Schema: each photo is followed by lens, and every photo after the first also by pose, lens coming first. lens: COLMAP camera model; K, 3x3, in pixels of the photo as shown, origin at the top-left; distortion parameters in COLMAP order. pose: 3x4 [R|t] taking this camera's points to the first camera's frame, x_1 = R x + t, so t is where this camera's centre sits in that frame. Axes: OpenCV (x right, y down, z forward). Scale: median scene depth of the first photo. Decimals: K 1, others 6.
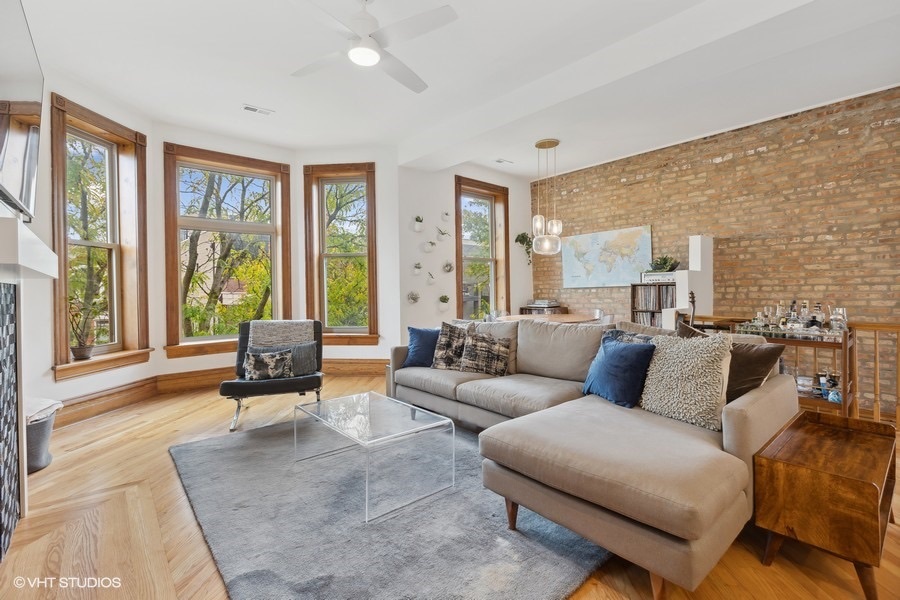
lens RADIAL K [[403.7, 0, 450.7], [0, 403.7, 291.8], [0, 0, 1]] dist [0.006573, -0.003889]
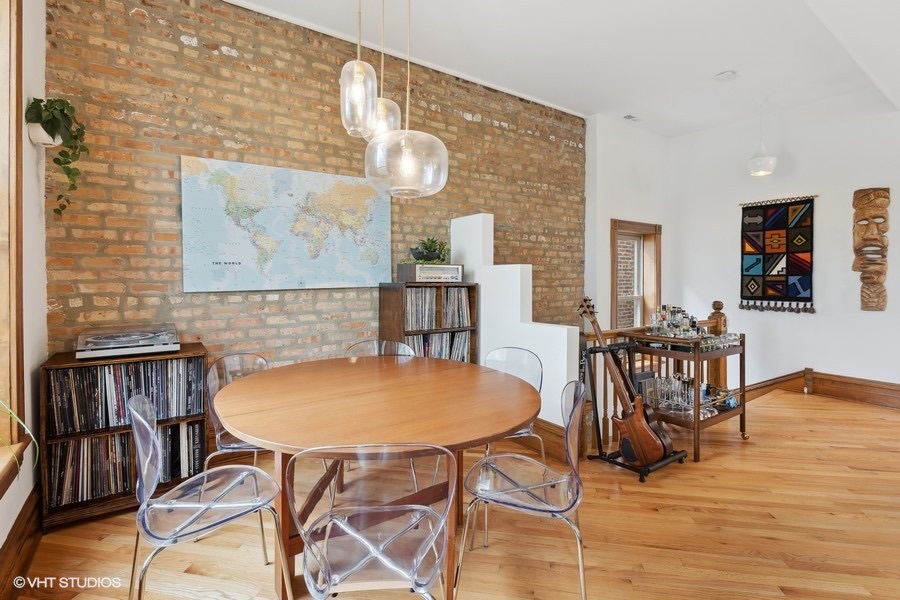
lens RADIAL K [[437.8, 0, 452.7], [0, 437.8, 276.4], [0, 0, 1]] dist [0.000738, -0.002920]
pose [[0.101178, 0.024269, 0.994572, -0.132070], [0.009619, 0.999632, -0.025371, -0.015564], [-0.994822, 0.012134, 0.100907, 0.983453]]
